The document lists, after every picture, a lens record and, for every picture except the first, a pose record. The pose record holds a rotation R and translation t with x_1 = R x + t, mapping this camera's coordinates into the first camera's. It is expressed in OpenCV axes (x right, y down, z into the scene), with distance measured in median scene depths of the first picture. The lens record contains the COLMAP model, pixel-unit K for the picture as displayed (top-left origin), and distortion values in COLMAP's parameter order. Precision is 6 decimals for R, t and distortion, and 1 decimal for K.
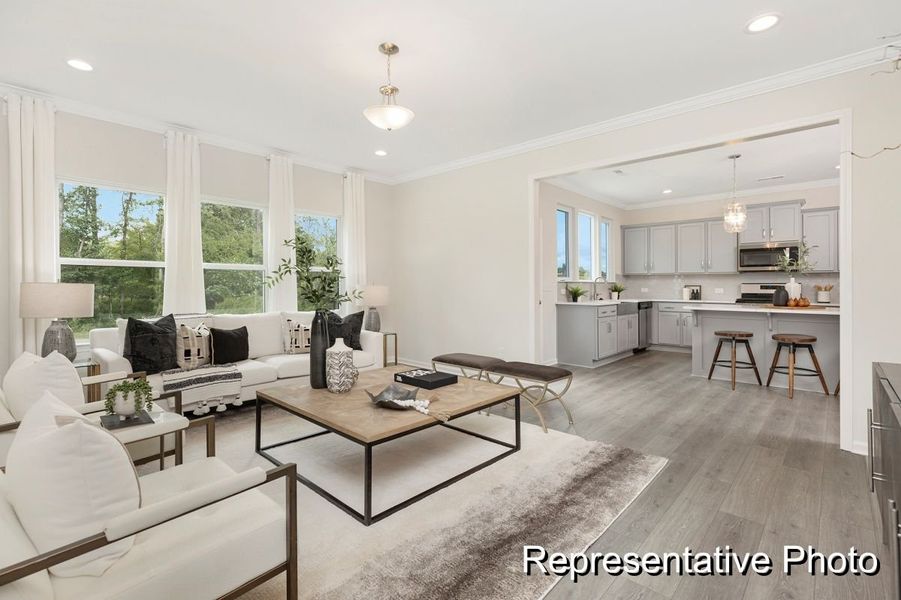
lens RADIAL K [[413.0, 0, 452.0], [0, 413.0, 289.4], [0, 0, 1]] dist [0.000216, -0.000088]
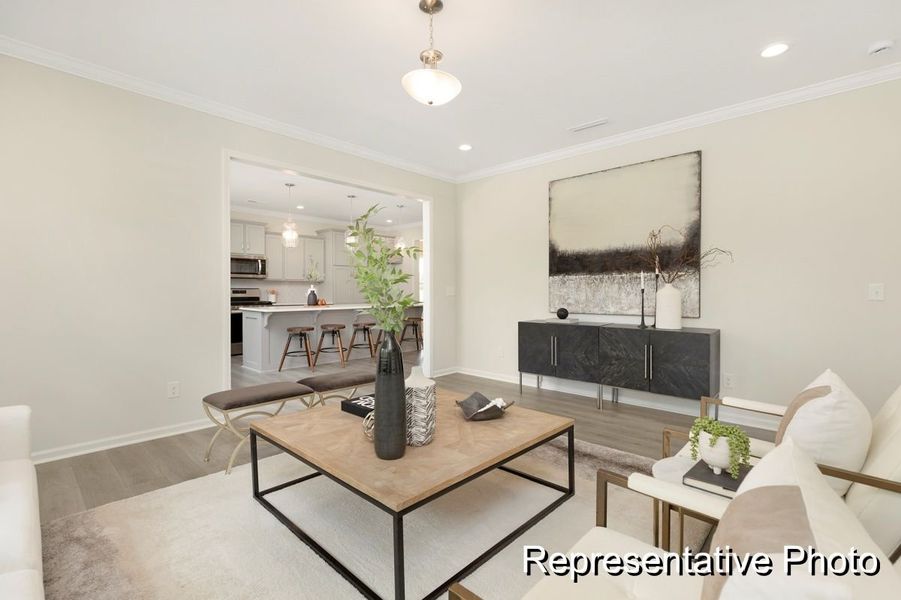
lens RADIAL K [[413.0, 0, 452.0], [0, 413.0, 289.4], [0, 0, 1]] dist [0.000216, -0.000088]
pose [[0.009437, -0.004059, 0.999947, -0.630994], [0.014280, 0.999890, 0.003924, -0.012024], [-0.999854, 0.014242, 0.009494, 0.602189]]
